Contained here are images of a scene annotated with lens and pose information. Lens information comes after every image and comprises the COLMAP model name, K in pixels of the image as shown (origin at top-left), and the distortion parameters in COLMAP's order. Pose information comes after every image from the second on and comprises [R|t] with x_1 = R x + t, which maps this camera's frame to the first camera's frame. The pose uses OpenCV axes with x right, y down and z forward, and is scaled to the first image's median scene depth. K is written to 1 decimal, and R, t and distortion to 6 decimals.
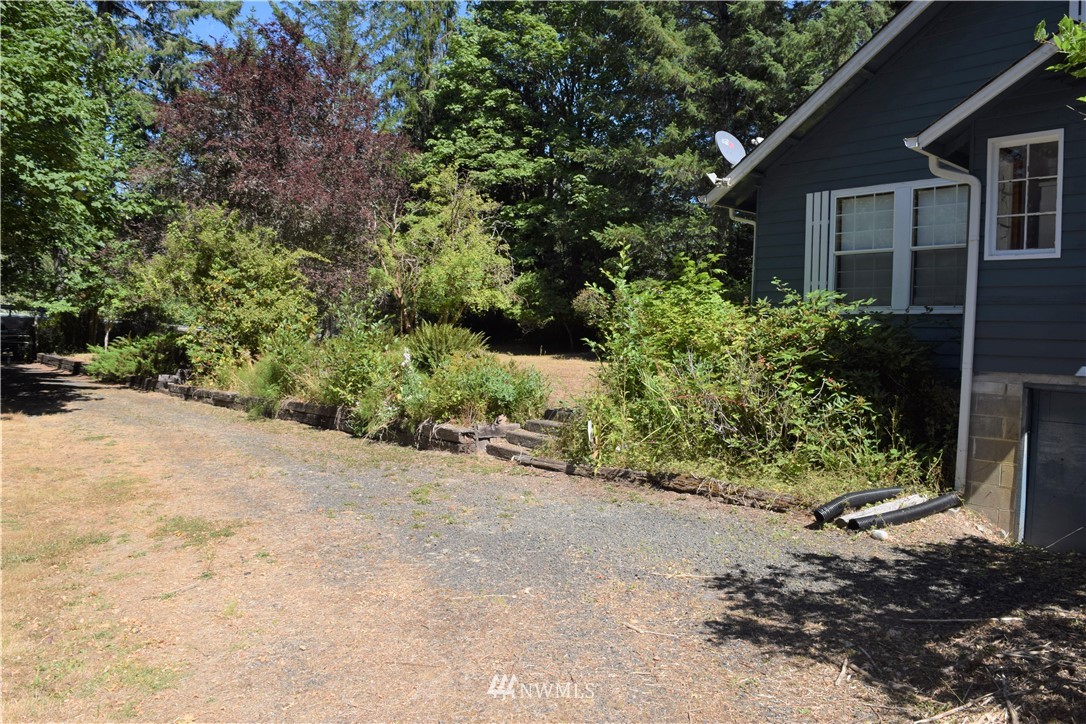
lens RADIAL K [[862.5, 0, 543.7], [0, 862.5, 360.6], [0, 0, 1]] dist [-0.086373, 0.018968]
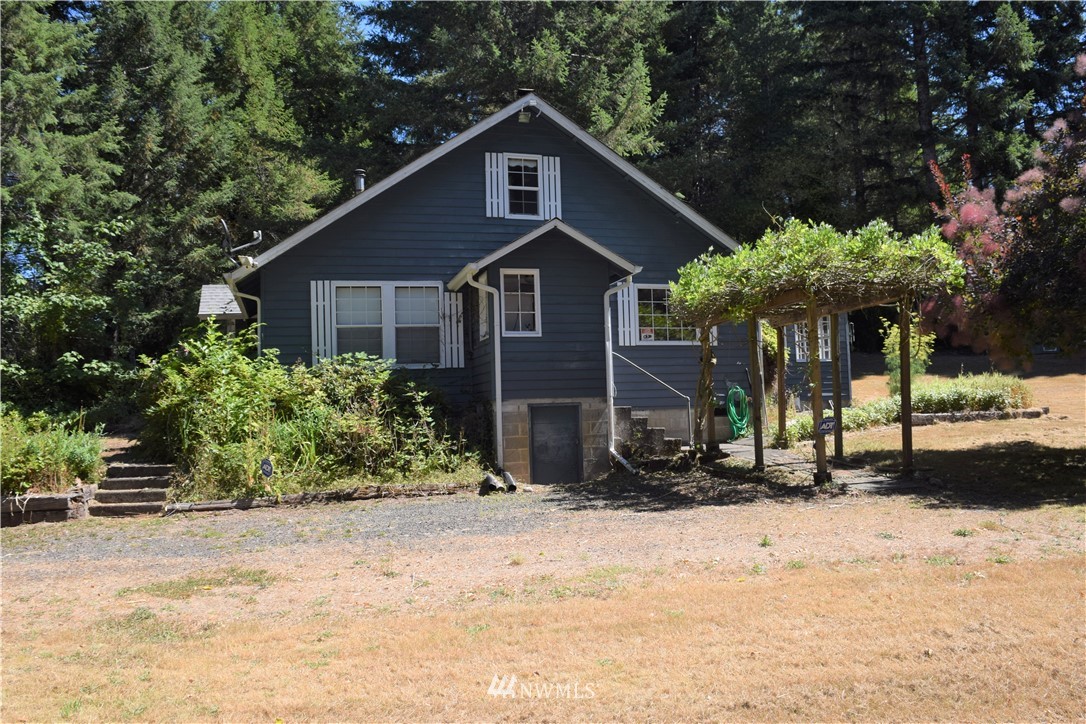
lens RADIAL K [[862.5, 0, 544.9], [0, 862.5, 360.1], [0, 0, 1]] dist [-0.086373, 0.018968]
pose [[0.397562, 0.004436, 0.917565, -0.740259], [0.067827, 0.997110, -0.034208, -0.001353], [-0.915065, 0.075836, 0.396112, 0.137387]]
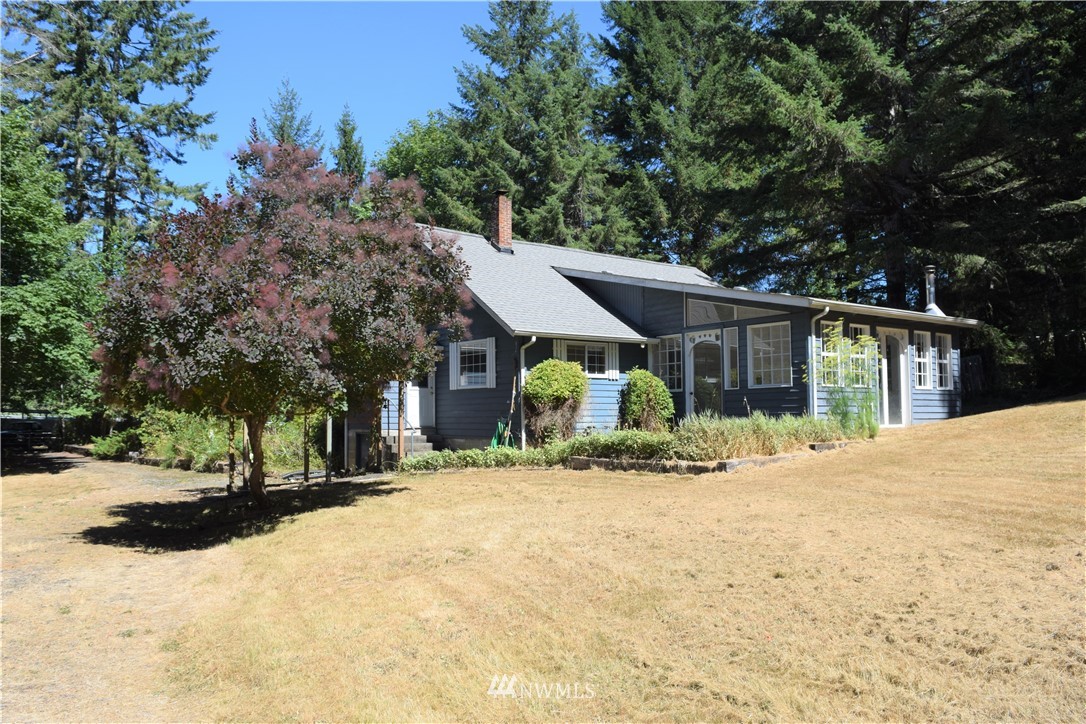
lens RADIAL K [[862.5, 0, 542.2], [0, 862.5, 362.6], [0, 0, 1]] dist [-0.086373, 0.018968]
pose [[0.998010, -0.052667, -0.034676, 0.877455], [0.049506, 0.995025, -0.086450, 0.050577], [0.039057, 0.084562, 0.995653, -1.331459]]
